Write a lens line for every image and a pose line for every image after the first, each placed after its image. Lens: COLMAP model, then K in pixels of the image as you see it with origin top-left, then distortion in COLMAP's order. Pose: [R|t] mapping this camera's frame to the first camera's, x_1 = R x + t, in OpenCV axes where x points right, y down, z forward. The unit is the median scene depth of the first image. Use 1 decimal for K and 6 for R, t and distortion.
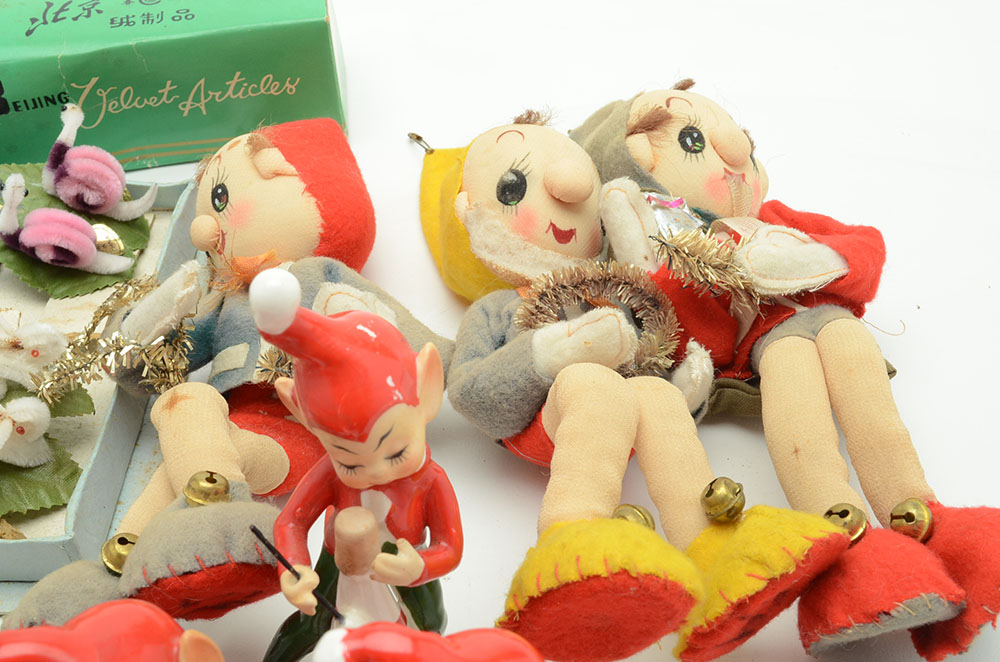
lens RADIAL K [[1305.9, 0, 500.0], [0, 1305.9, 331.0], [0, 0, 1]] dist [-0.051350, 0.022935]
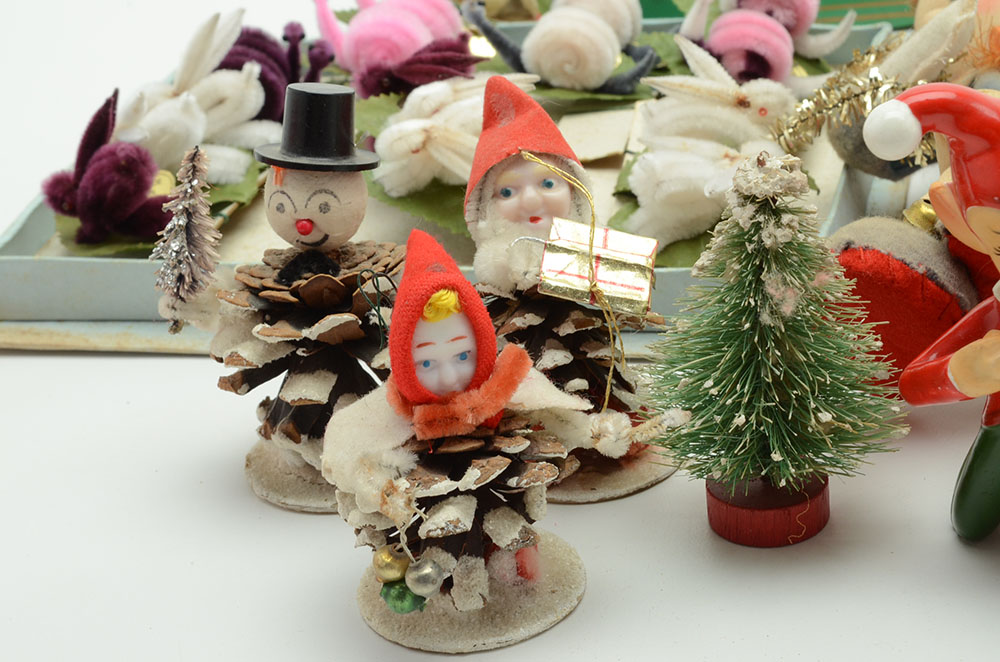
lens RADIAL K [[2233.4, 0, 500.0], [0, 2233.4, 331.0], [0, 0, 1]] dist [0.062924, 0.462062]
pose [[0.970342, 0.036969, -0.238894, -0.148886], [-0.088991, 0.973466, -0.210820, 0.439851], [0.224761, 0.225827, 0.947884, -0.380091]]
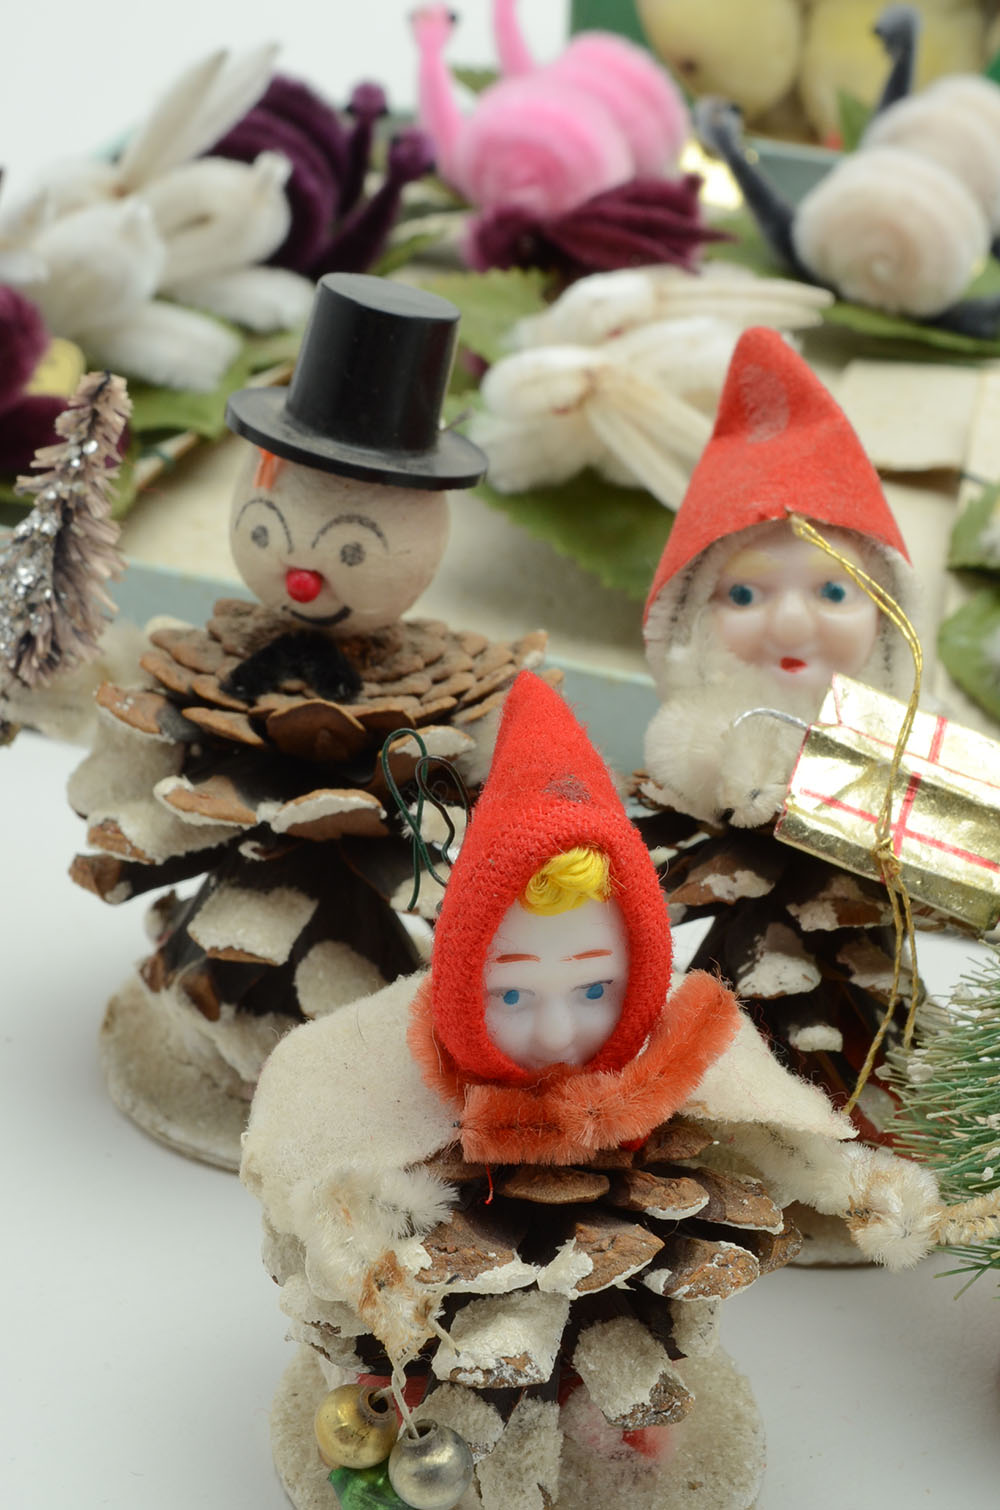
lens RADIAL K [[3372.4, 0, 500.0], [0, 3372.4, 755.0], [0, 0, 1]] dist [0.062924, 0.462062]
pose [[0.938954, 0.230165, -0.255712, -0.257456], [-0.268738, 0.954748, -0.127420, 0.289398], [0.214813, 0.188361, 0.958319, -0.096257]]
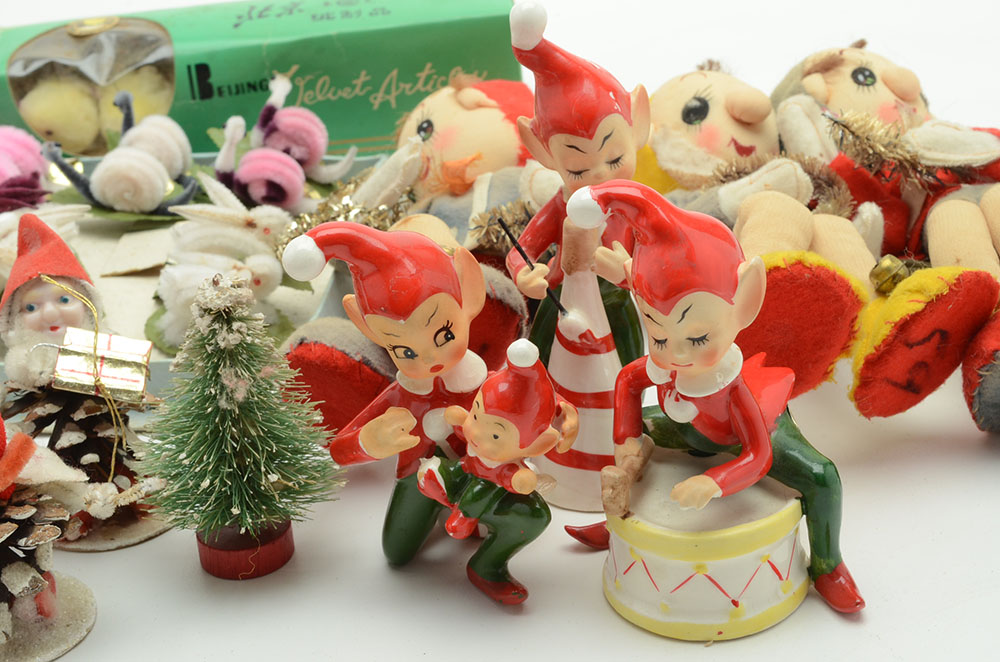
lens RADIAL K [[1796.7, 0, 500.0], [0, 1796.7, 331.0], [0, 0, 1]] dist [-0.001402, 0.162190]
pose [[0.996523, -0.002077, -0.083291, -0.028156], [-0.018098, 0.970424, -0.240727, 0.418481], [0.081327, 0.241398, 0.967012, -0.403542]]
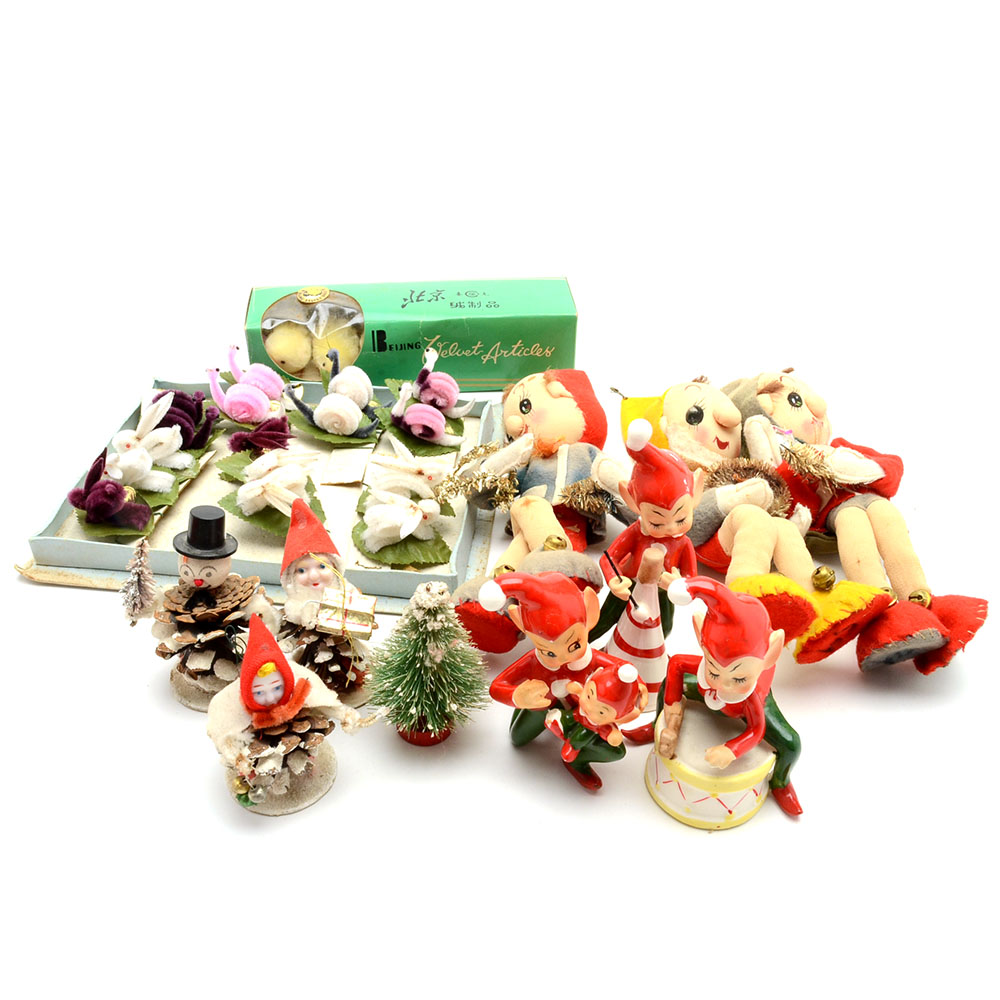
lens RADIAL K [[999.6, 0, 500.0], [0, 999.6, 500.0], [0, 0, 1]] dist [-0.105328, 0.015623]
pose [[0.994760, 0.095279, -0.037064, -0.186531], [-0.097868, 0.992310, -0.075781, 0.127515], [0.029559, 0.079012, 0.996435, -0.330050]]
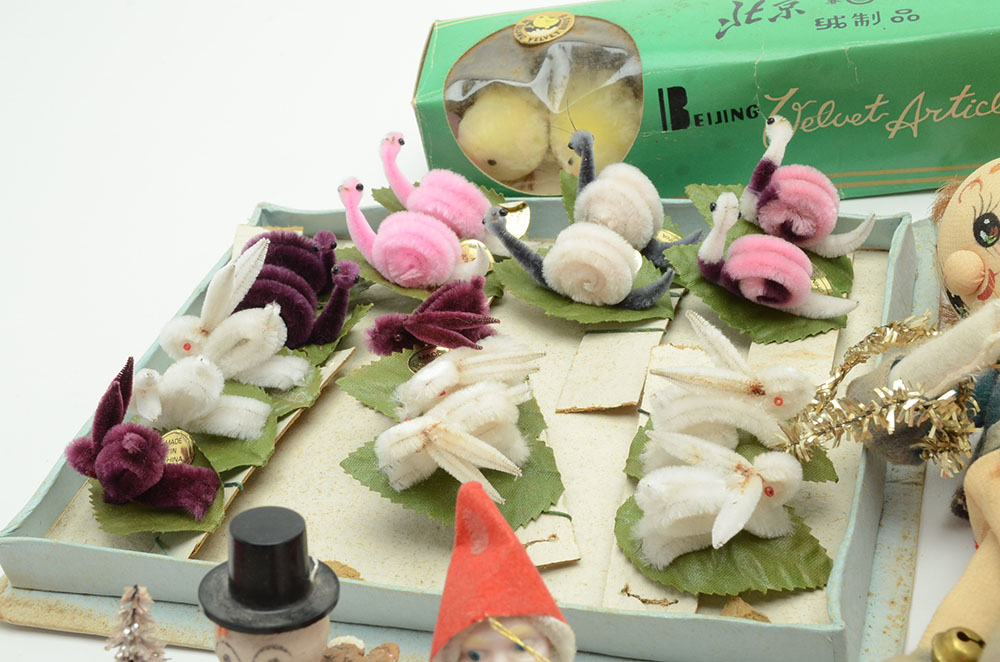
lens RADIAL K [[1529.8, 0, 483.4], [0, 1529.8, 331.7], [0, 0, 1]] dist [-0.012995, -0.004579]
pose [[0.947134, 0.060185, -0.315142, -0.207807], [-0.081860, 0.995070, -0.055990, 0.038639], [0.310219, 0.078828, 0.947391, 0.012629]]
